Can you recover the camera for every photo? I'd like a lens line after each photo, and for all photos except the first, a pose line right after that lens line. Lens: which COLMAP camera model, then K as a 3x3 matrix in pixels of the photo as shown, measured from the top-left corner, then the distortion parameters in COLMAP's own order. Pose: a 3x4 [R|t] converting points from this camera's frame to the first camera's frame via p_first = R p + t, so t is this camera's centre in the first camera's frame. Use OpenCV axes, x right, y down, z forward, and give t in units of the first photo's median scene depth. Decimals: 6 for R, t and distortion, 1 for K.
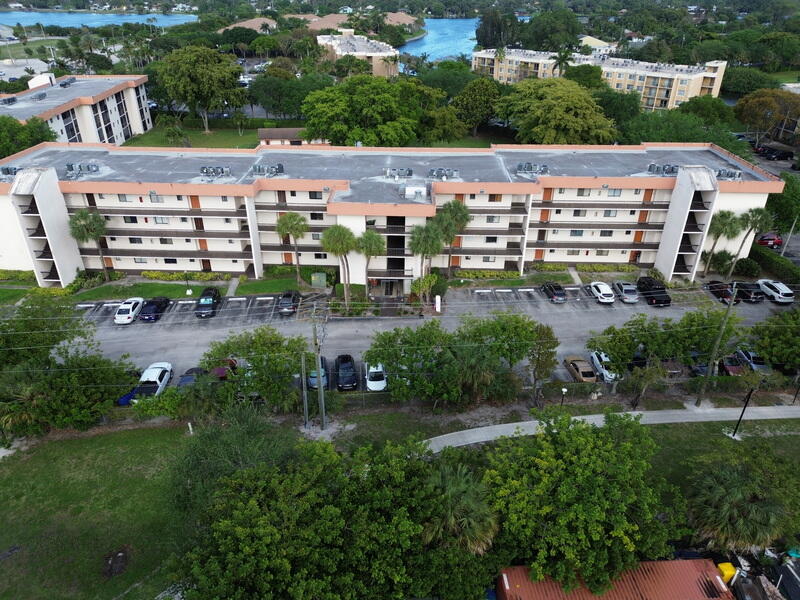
lens RADIAL K [[566.8, 0, 400.0], [0, 566.8, 300.8], [0, 0, 1]] dist [0.056449, -0.051281]
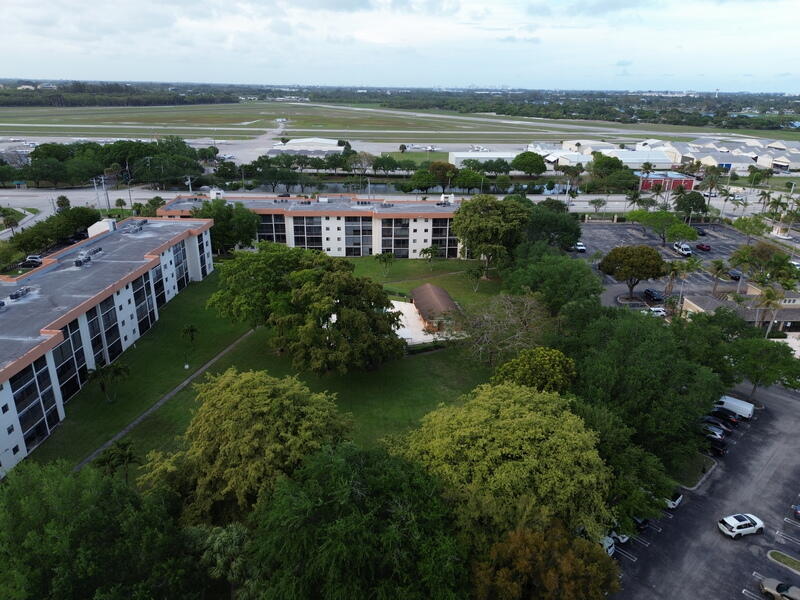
lens RADIAL K [[566.8, 0, 397.6], [0, 566.8, 286.3], [0, 0, 1]] dist [0.056449, -0.051281]
pose [[-0.006948, 0.321407, -0.946916, 1.102504], [-0.496479, 0.820873, 0.282268, -0.944084], [0.868021, 0.472085, 0.153869, 1.460301]]
